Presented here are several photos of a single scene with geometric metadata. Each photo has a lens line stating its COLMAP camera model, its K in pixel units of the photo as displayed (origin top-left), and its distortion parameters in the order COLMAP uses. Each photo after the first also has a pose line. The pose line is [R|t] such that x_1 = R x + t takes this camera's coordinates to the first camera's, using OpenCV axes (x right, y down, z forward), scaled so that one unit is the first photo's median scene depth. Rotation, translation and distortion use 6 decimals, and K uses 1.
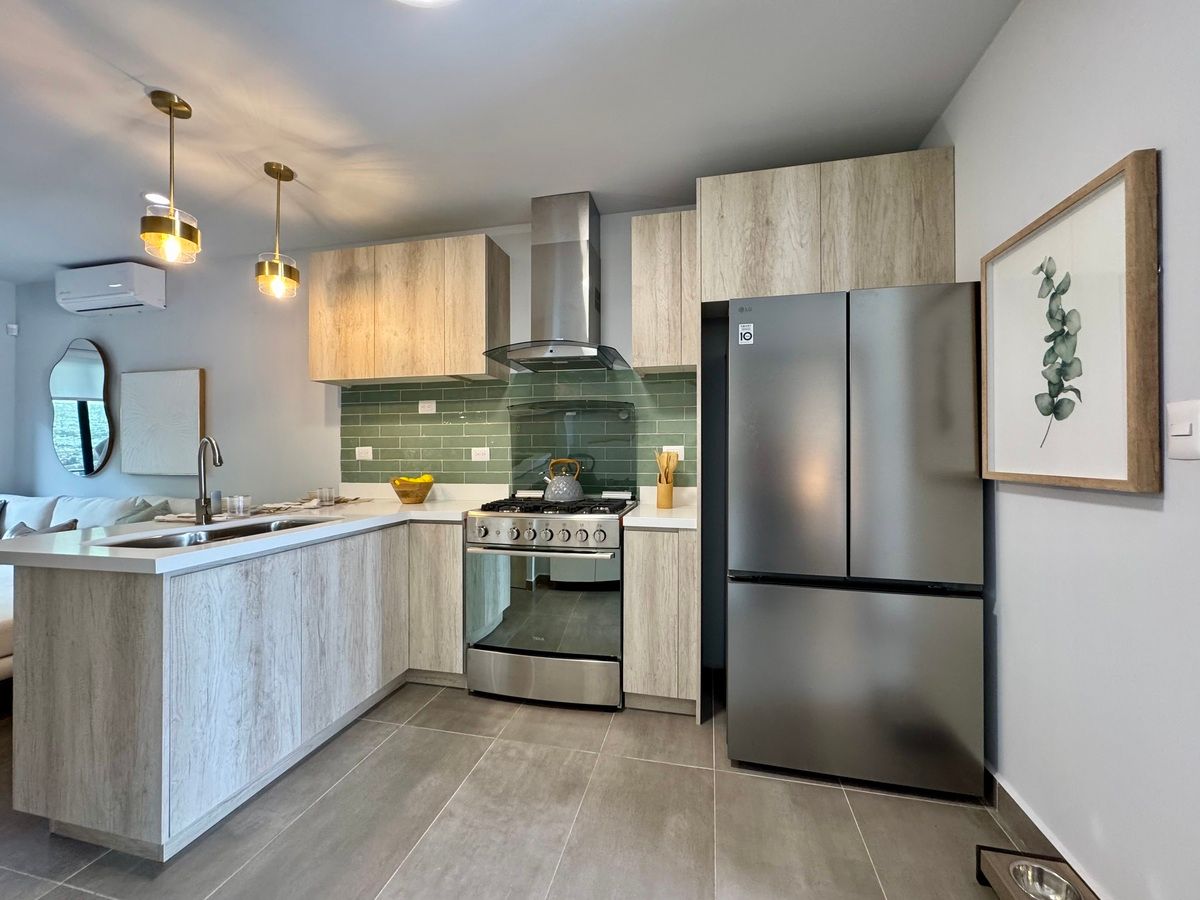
lens RADIAL K [[476.0, 0, 600.0], [0, 476.0, 450.0], [0, 0, 1]] dist [-0.002524, 0.000235]
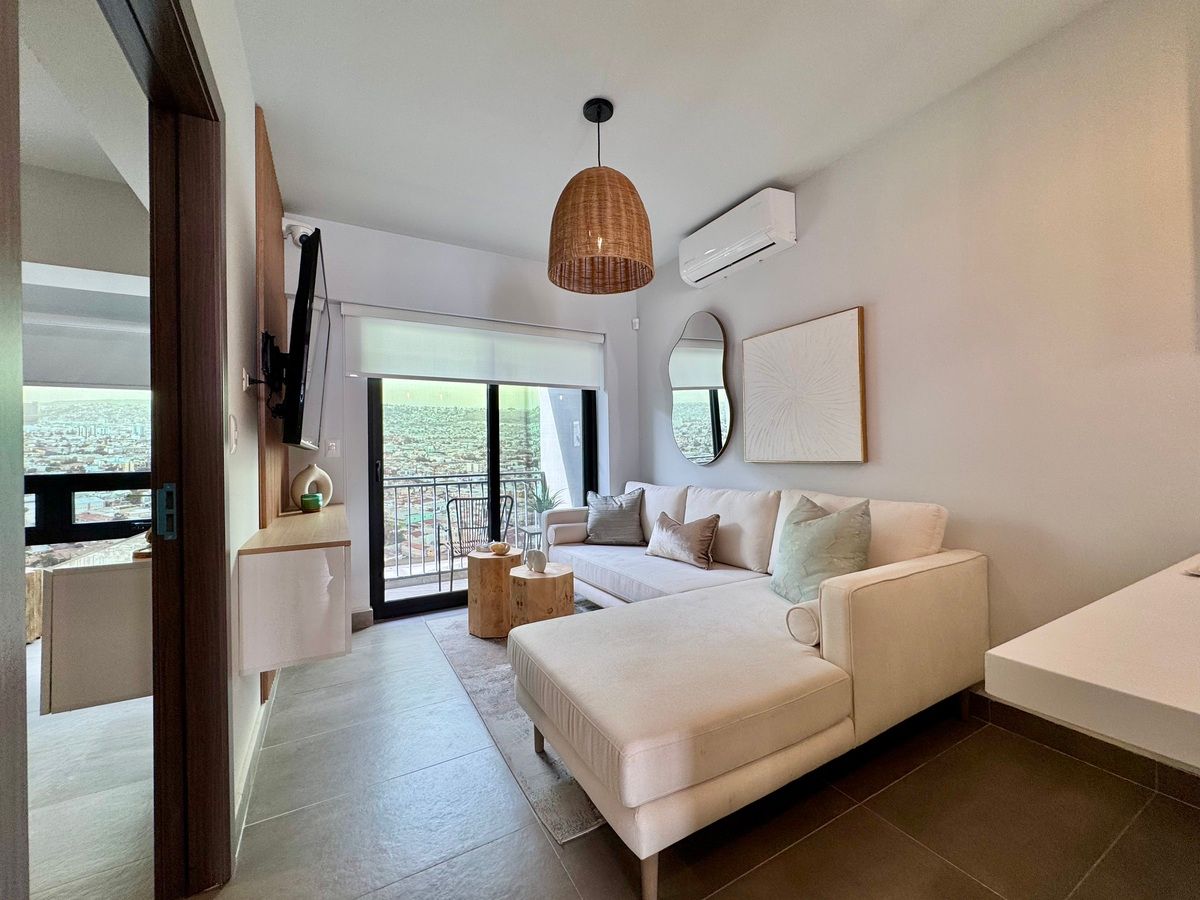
lens RADIAL K [[476.0, 0, 600.0], [0, 476.0, 450.0], [0, 0, 1]] dist [-0.002524, 0.000235]
pose [[0.674273, -0.017511, -0.738275, -0.930848], [0.021561, 0.999759, -0.004021, 0.045607], [0.738168, -0.013207, 0.674488, 0.415200]]
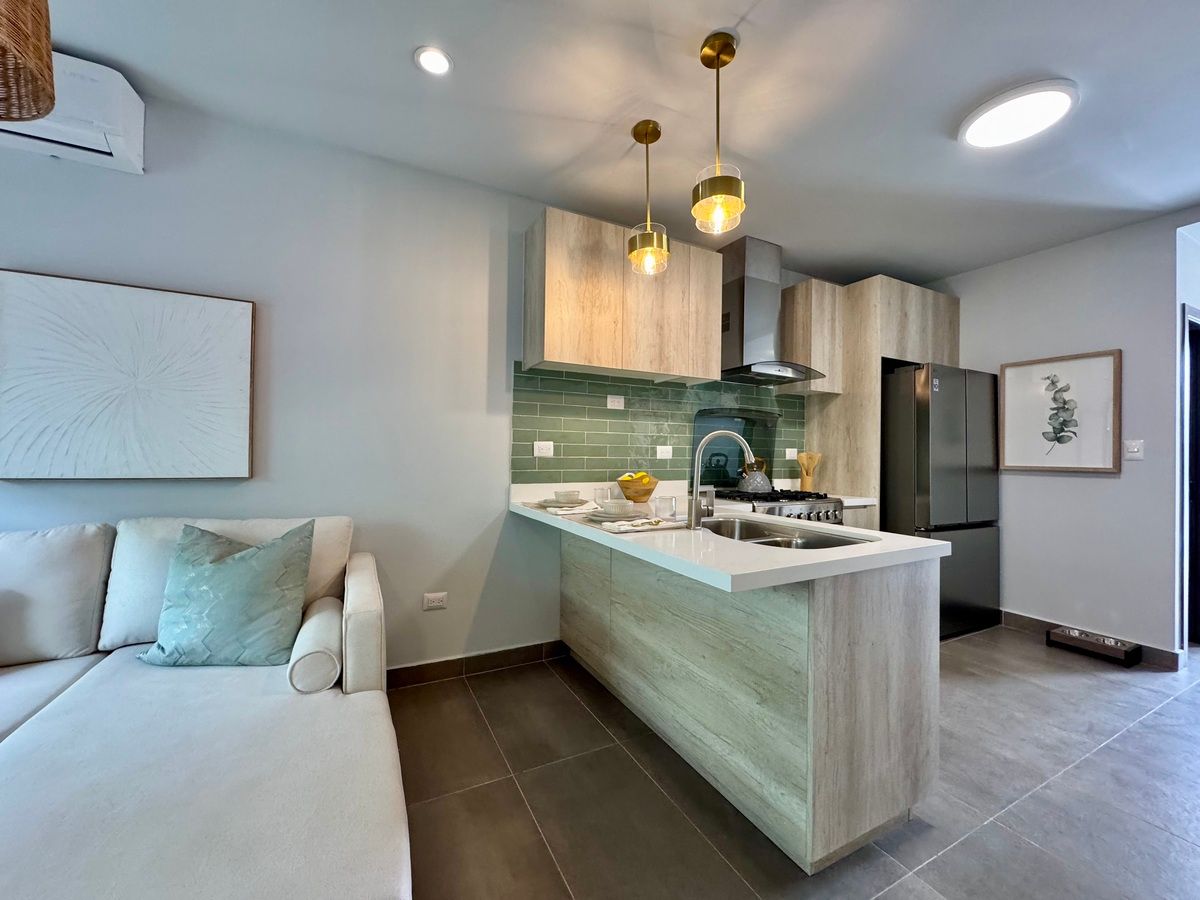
lens RADIAL K [[476.0, 0, 600.0], [0, 476.0, 450.0], [0, 0, 1]] dist [-0.002524, 0.000235]
pose [[0.762025, 0.018071, 0.647296, -1.404755], [-0.020060, 0.999790, -0.004297, 0.015169], [-0.647237, -0.009710, 0.762227, 0.401189]]
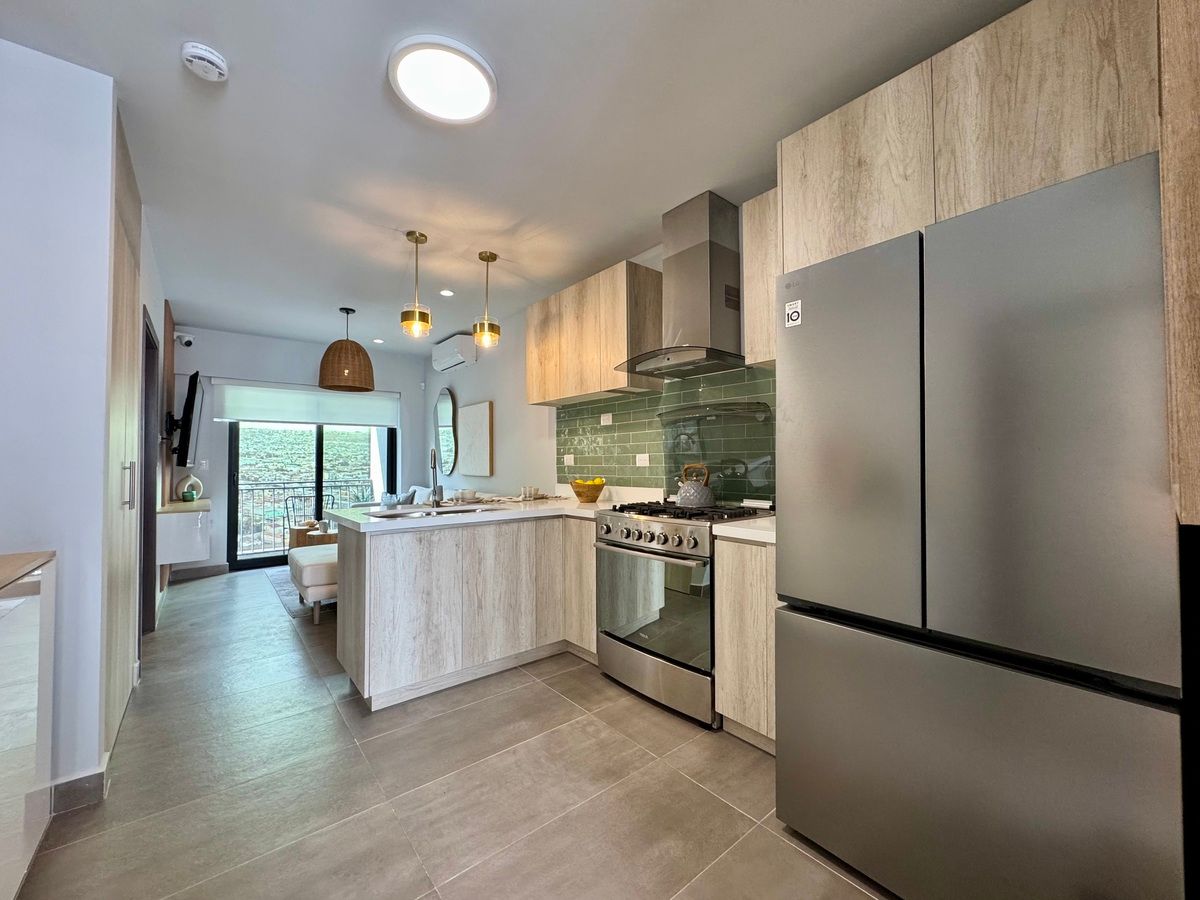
lens RADIAL K [[476.0, 0, 600.0], [0, 476.0, 450.0], [0, 0, 1]] dist [-0.002524, 0.000235]
pose [[0.795197, -0.018350, -0.606074, 0.447360], [0.008737, 0.999785, -0.018806, 0.007257], [0.606289, 0.009659, 0.795186, 0.107826]]
